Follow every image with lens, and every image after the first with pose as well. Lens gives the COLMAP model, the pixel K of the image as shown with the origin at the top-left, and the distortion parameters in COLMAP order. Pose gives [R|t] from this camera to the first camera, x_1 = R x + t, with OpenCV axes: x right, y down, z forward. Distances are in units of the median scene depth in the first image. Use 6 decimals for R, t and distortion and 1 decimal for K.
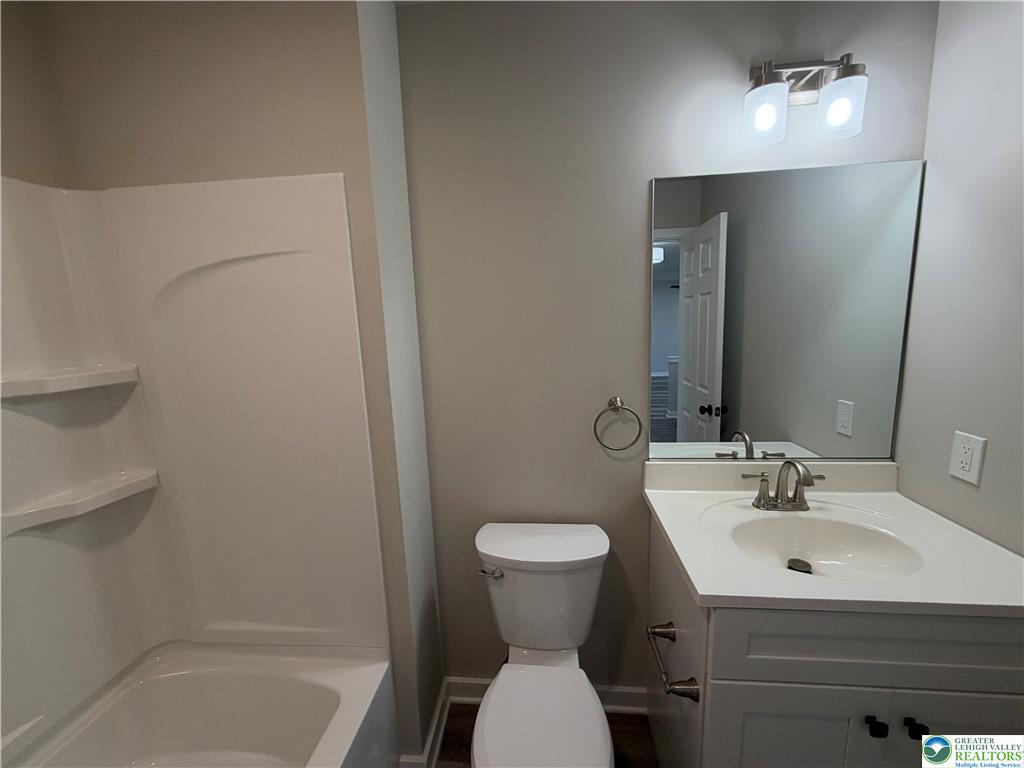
lens RADIAL K [[403.9, 0, 511.9], [0, 403.9, 387.9], [0, 0, 1]] dist [-0.000149, 0.000524]
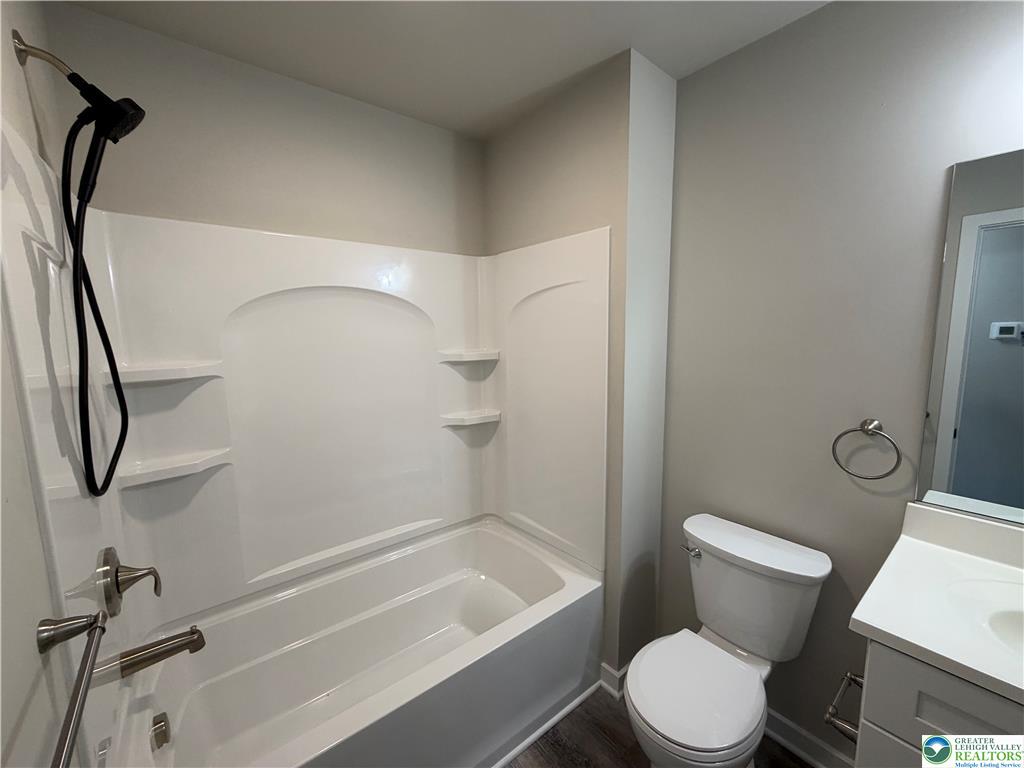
lens RADIAL K [[403.9, 0, 510.1], [0, 403.9, 386.8], [0, 0, 1]] dist [-0.000149, 0.000524]
pose [[0.702430, 0.122408, -0.701148, 0.336824], [-0.129197, 0.990664, 0.043520, 0.018006], [0.699929, 0.060016, 0.711686, -0.198973]]
